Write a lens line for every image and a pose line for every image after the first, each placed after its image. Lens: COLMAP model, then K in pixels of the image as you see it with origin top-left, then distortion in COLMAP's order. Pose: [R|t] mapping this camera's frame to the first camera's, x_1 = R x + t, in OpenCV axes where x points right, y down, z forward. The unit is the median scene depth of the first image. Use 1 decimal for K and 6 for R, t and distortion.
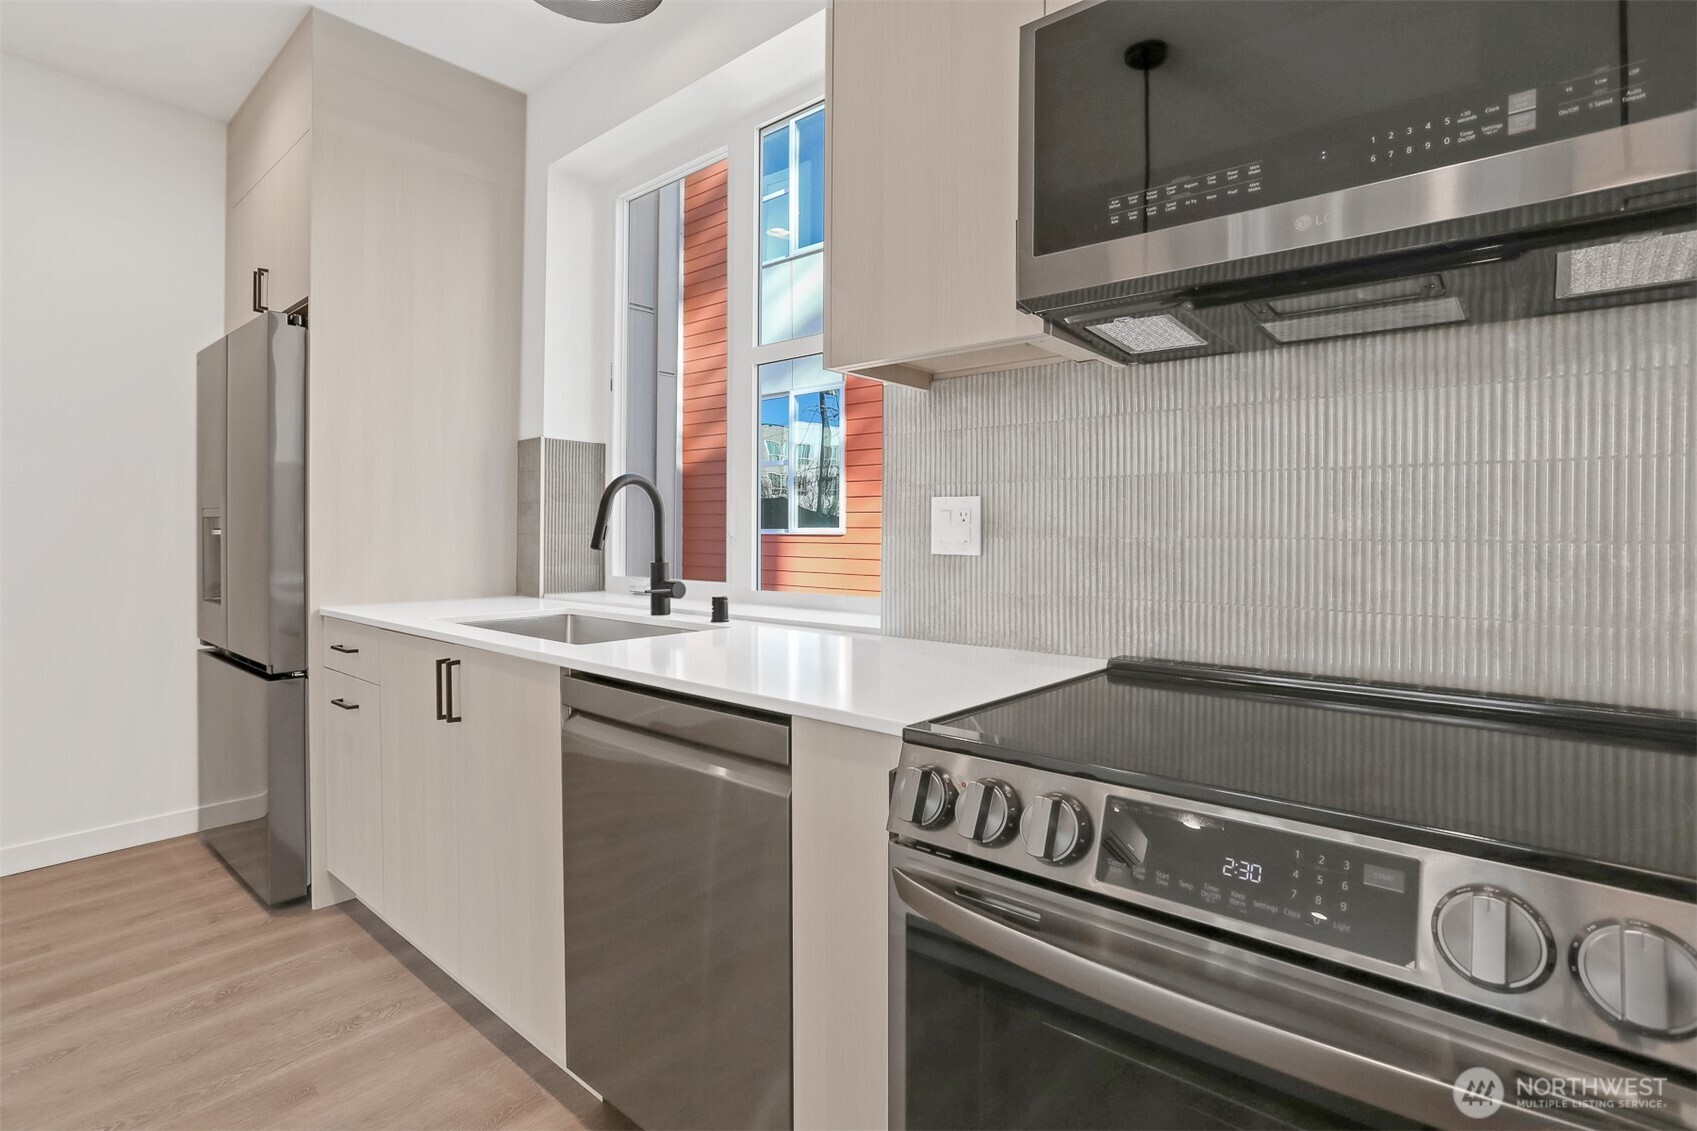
lens RADIAL K [[815.3, 0, 845.6], [0, 815.3, 532.8], [0, 0, 1]] dist [-0.001954, 0.000102]
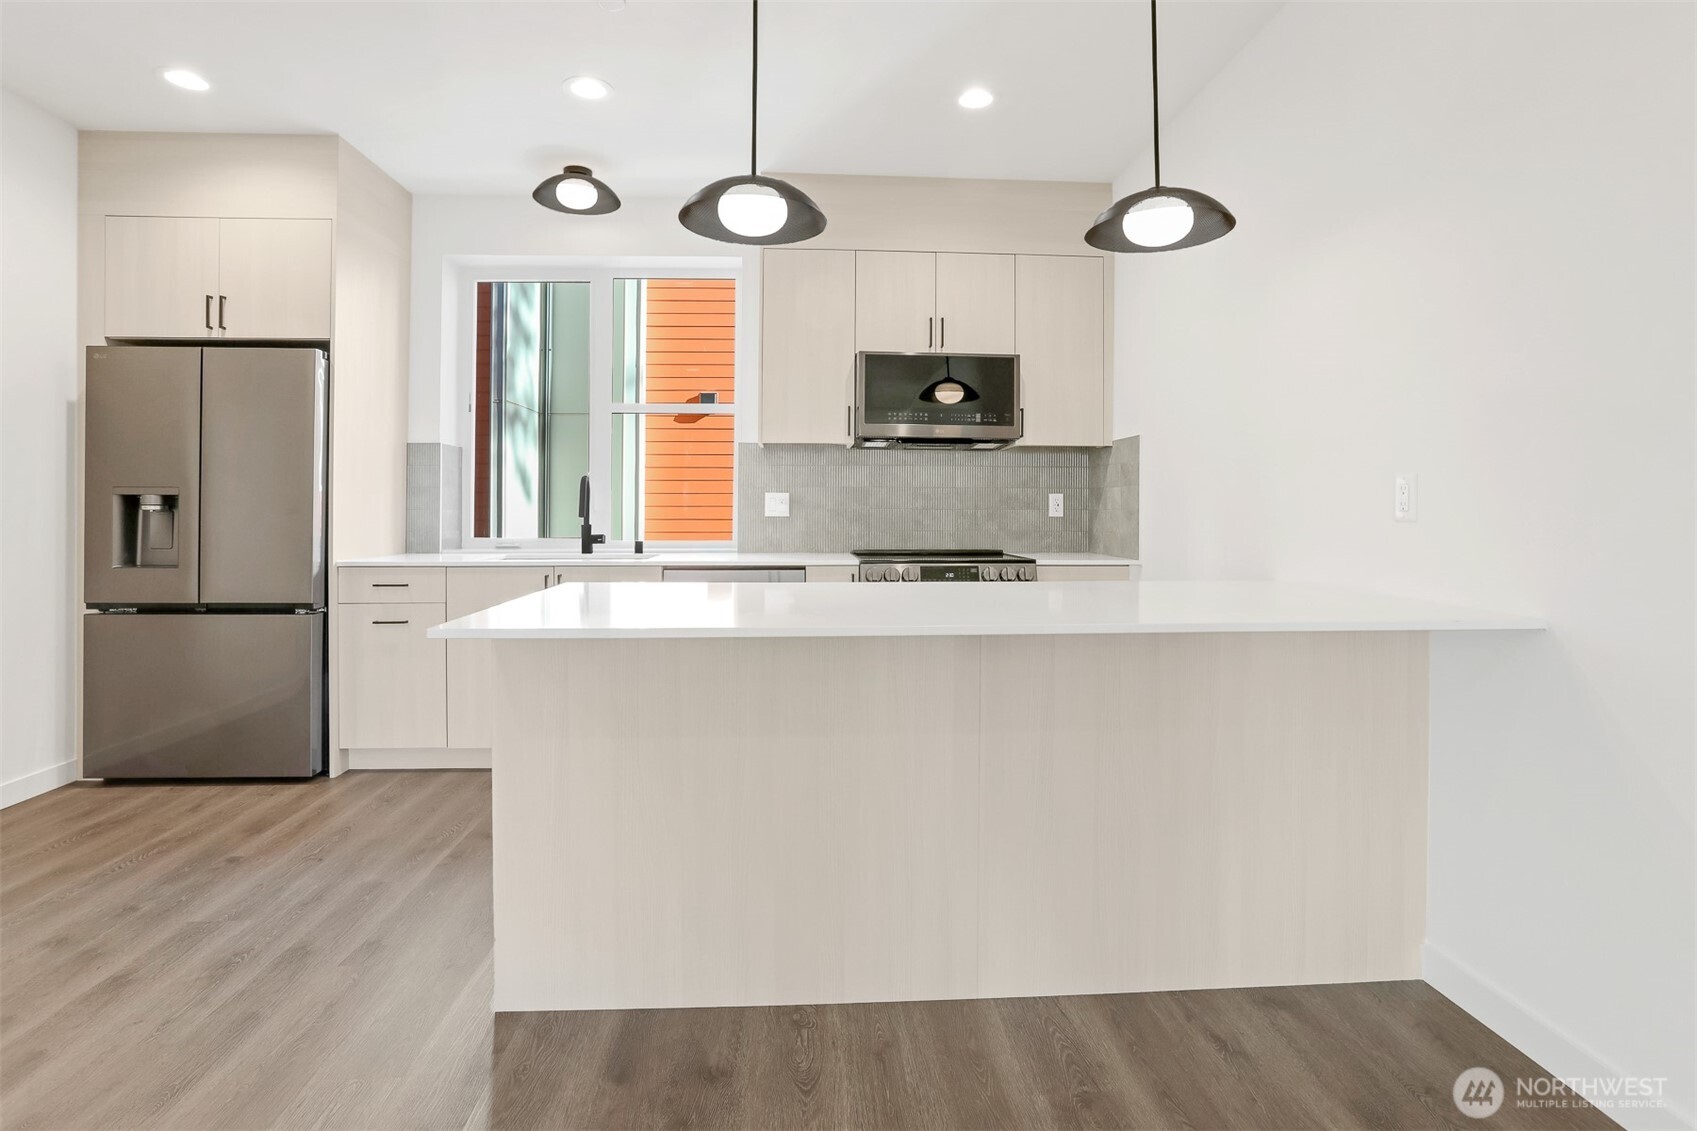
lens RADIAL K [[838.5, 0, 847.5], [0, 838.5, 499.2], [0, 0, 1]] dist [-0.022195, 0.000776]
pose [[0.717190, 0.006062, 0.696851, -1.429166], [0.003238, 0.999922, -0.012031, 0.006025], [-0.696870, 0.010885, 0.717115, -0.902789]]
